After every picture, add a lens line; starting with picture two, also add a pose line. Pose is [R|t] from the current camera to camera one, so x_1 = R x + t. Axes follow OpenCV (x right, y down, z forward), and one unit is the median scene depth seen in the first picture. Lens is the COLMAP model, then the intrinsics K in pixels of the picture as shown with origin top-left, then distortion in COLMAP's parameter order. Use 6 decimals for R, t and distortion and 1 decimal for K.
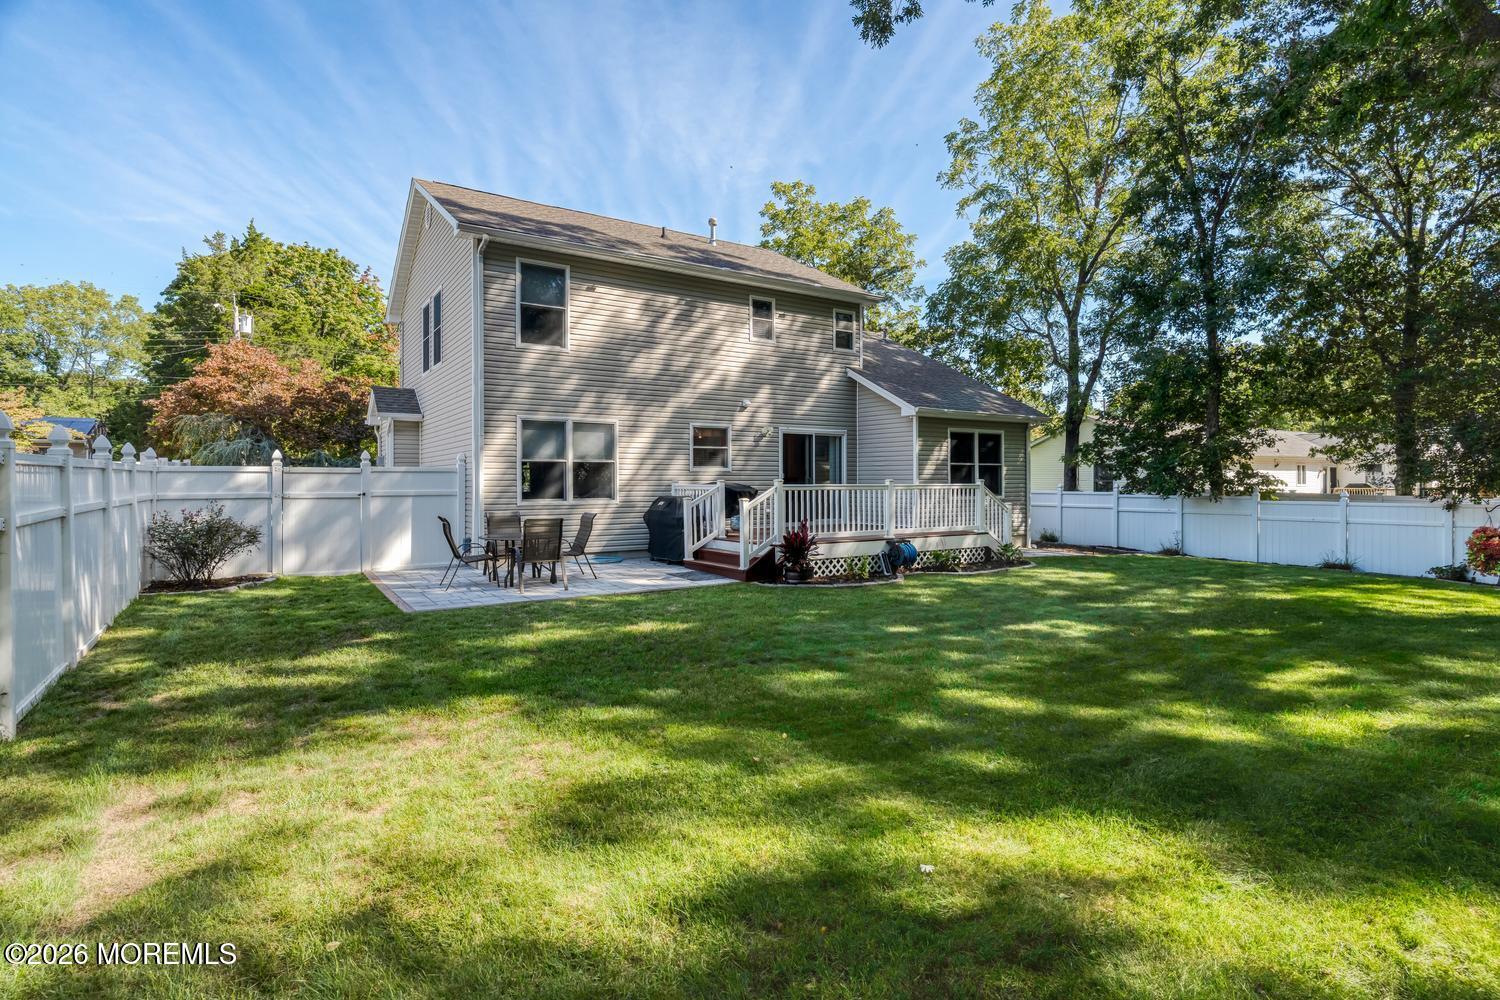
lens RADIAL K [[736.0, 0, 750.9], [0, 736.0, 482.1], [0, 0, 1]] dist [0.001695, 0.000111]
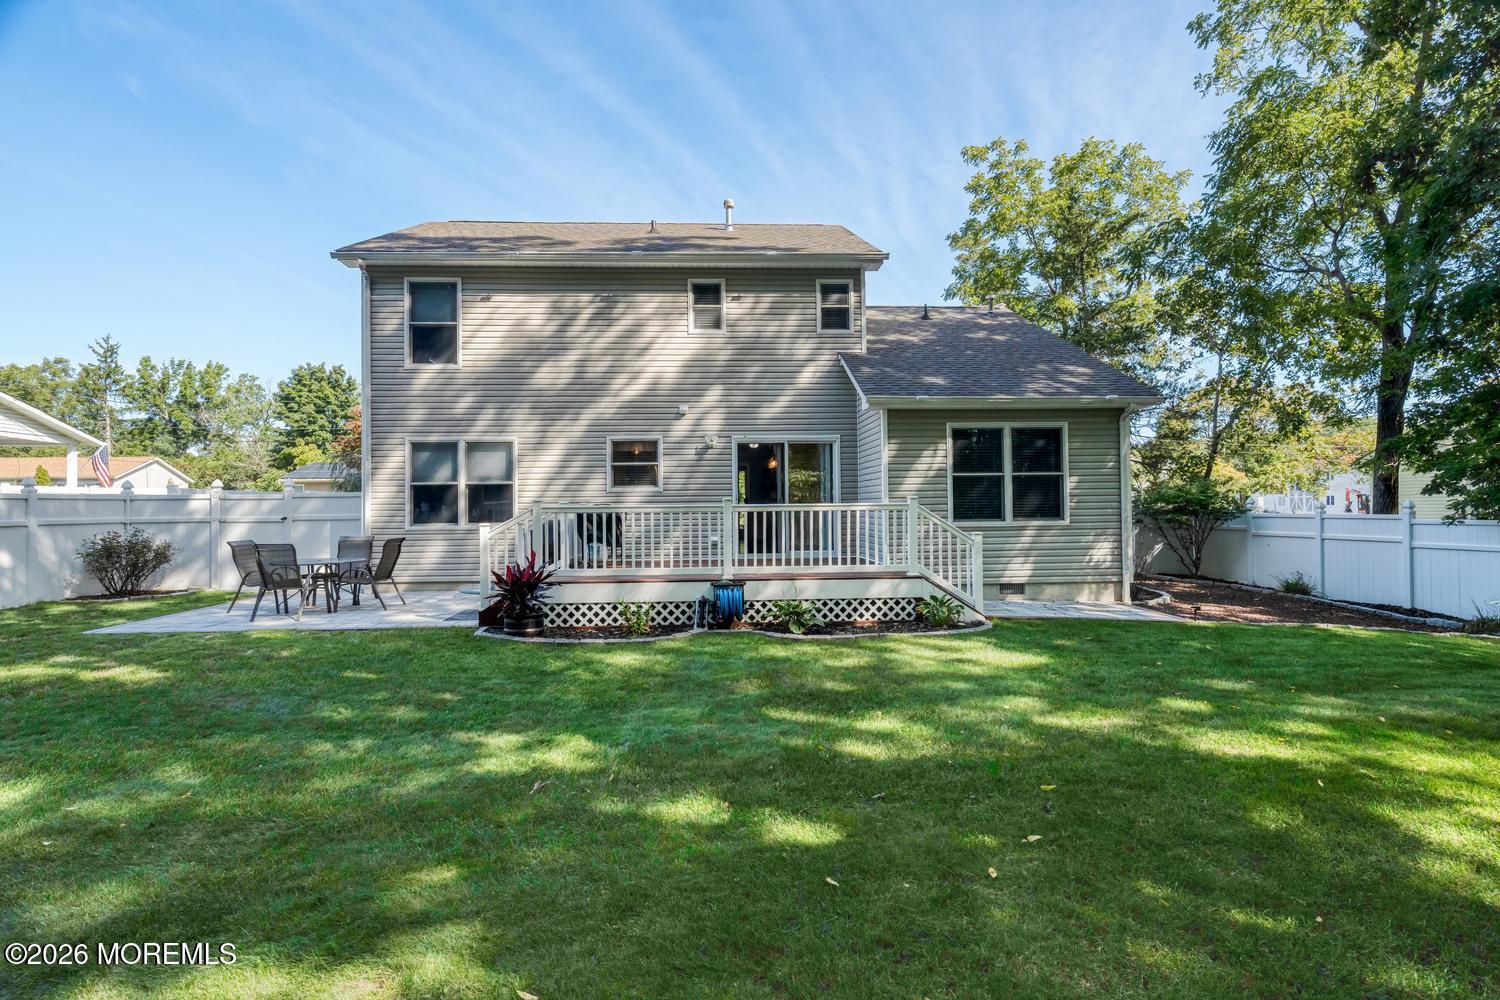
lens RADIAL K [[727.9, 0, 750.0], [0, 727.9, 500.0], [0, 0, 1]] dist [-0.001607, -0.000032]
pose [[0.866009, -0.012720, -0.499866, 0.485421], [0.008406, 0.999905, -0.010882, 0.005474], [0.499957, 0.005222, 0.866035, 0.336169]]
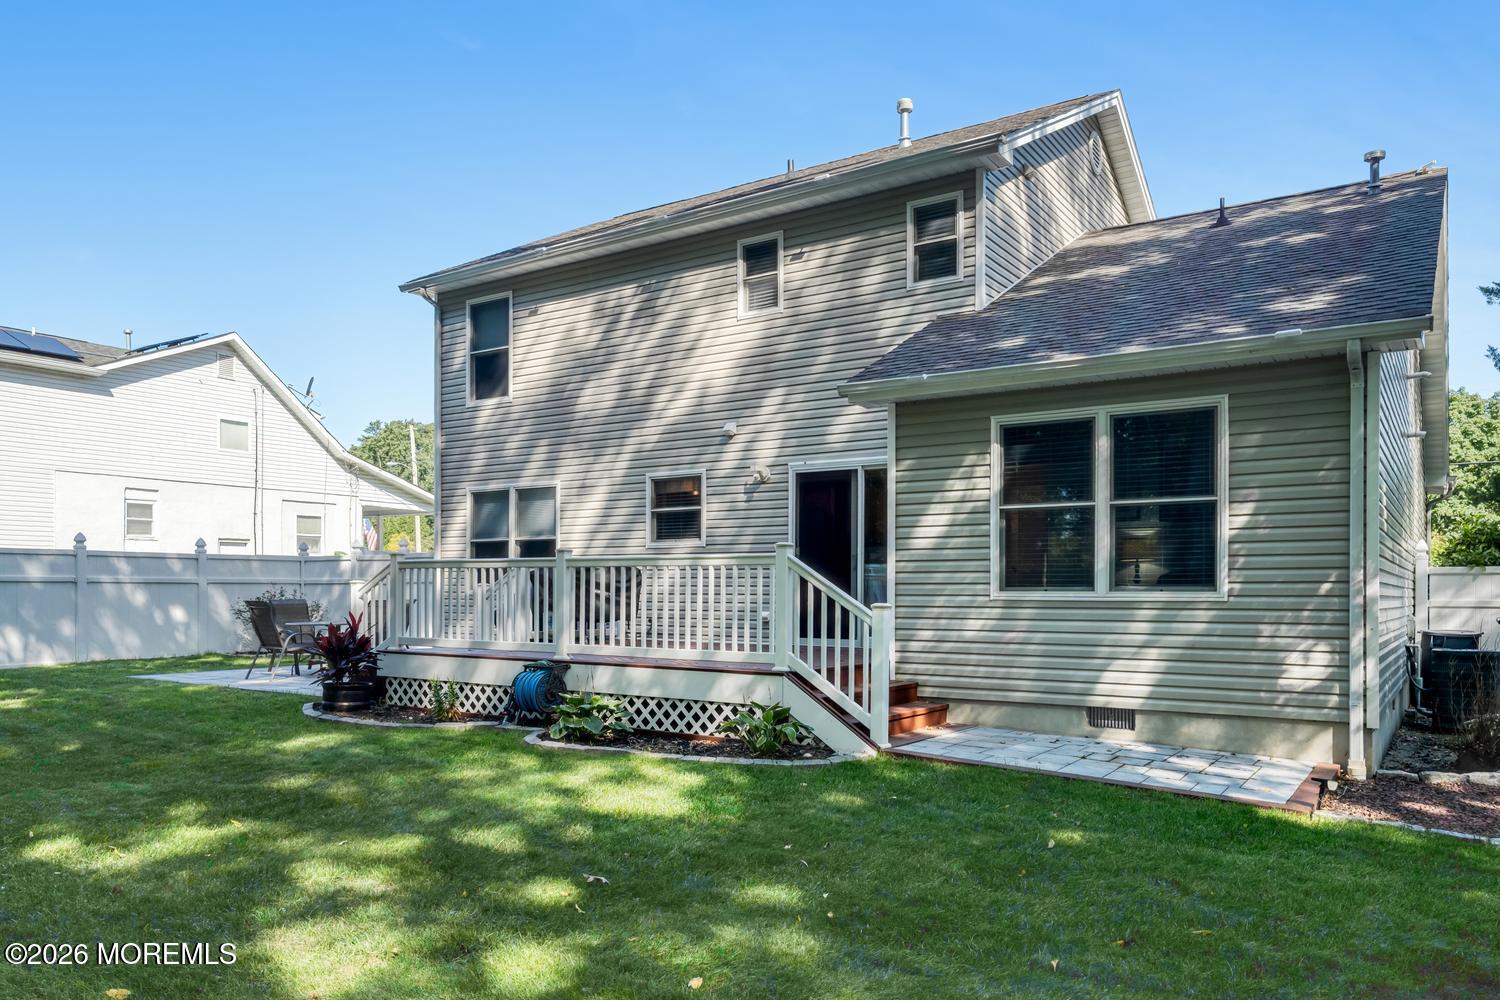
lens RADIAL K [[1061.0, 0, 747.6], [0, 1061.0, 599.0], [0, 0, 1]] dist [-0.006277, -0.000782]
pose [[0.389316, 0.009937, -0.921051, 0.802703], [-0.005082, 0.999950, 0.008640, 0.021404], [0.921090, 0.001317, 0.389347, 0.708944]]
